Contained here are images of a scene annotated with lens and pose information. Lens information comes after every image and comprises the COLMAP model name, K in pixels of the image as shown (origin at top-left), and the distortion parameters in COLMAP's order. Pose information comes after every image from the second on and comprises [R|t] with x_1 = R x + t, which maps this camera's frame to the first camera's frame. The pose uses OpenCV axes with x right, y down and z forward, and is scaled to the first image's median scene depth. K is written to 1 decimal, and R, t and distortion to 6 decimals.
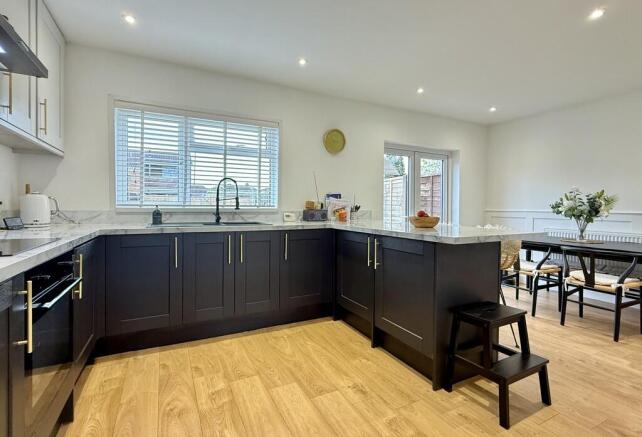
lens RADIAL K [[302.4, 0, 320.6], [0, 302.4, 210.7], [0, 0, 1]] dist [0.000230, -0.000160]
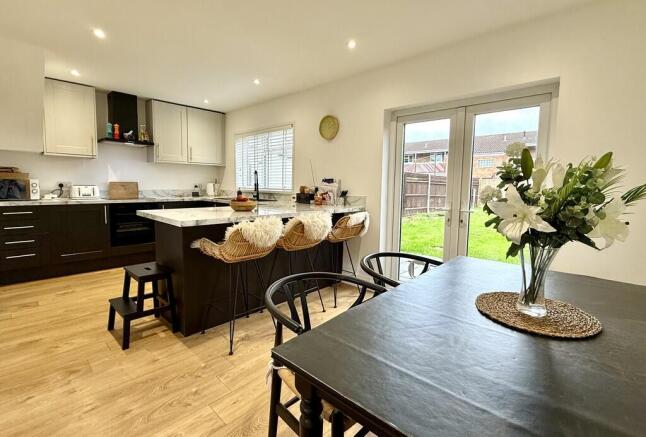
lens RADIAL K [[297.9, 0, 322.7], [0, 297.9, 209.9], [0, 0, 1]] dist [0.001082, 0.000021]
pose [[0.334245, 0.076918, -0.939342, 1.103723], [-0.027704, 0.997035, 0.071785, -0.024210], [0.942079, 0.002030, 0.335385, 0.699200]]
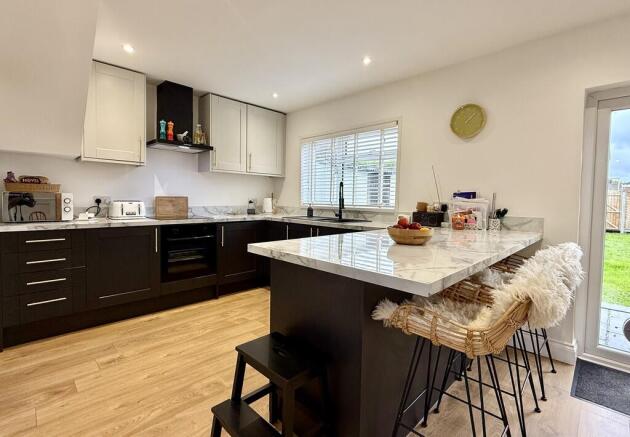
lens RADIAL K [[295.8, 0, 313.8], [0, 295.8, 210.6], [0, 0, 1]] dist [-0.000594, -0.000132]
pose [[0.306558, 0.035060, -0.951206, 0.684861], [-0.028543, 0.999211, 0.027630, -0.021627], [0.951424, 0.018680, 0.307317, 0.460533]]
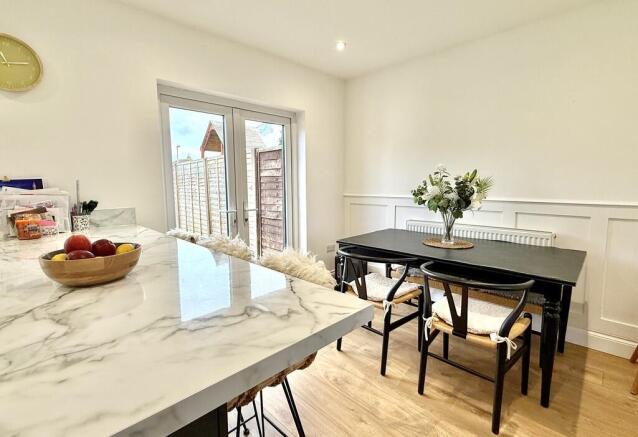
lens RADIAL K [[298.1, 0, 316.7], [0, 298.1, 213.4], [0, 0, 1]] dist [-0.001120, -0.000017]
pose [[0.952646, -0.047913, 0.300284, 0.376693], [0.020881, 0.995485, 0.092594, -0.039491], [-0.303365, -0.081939, 0.949345, 0.451119]]
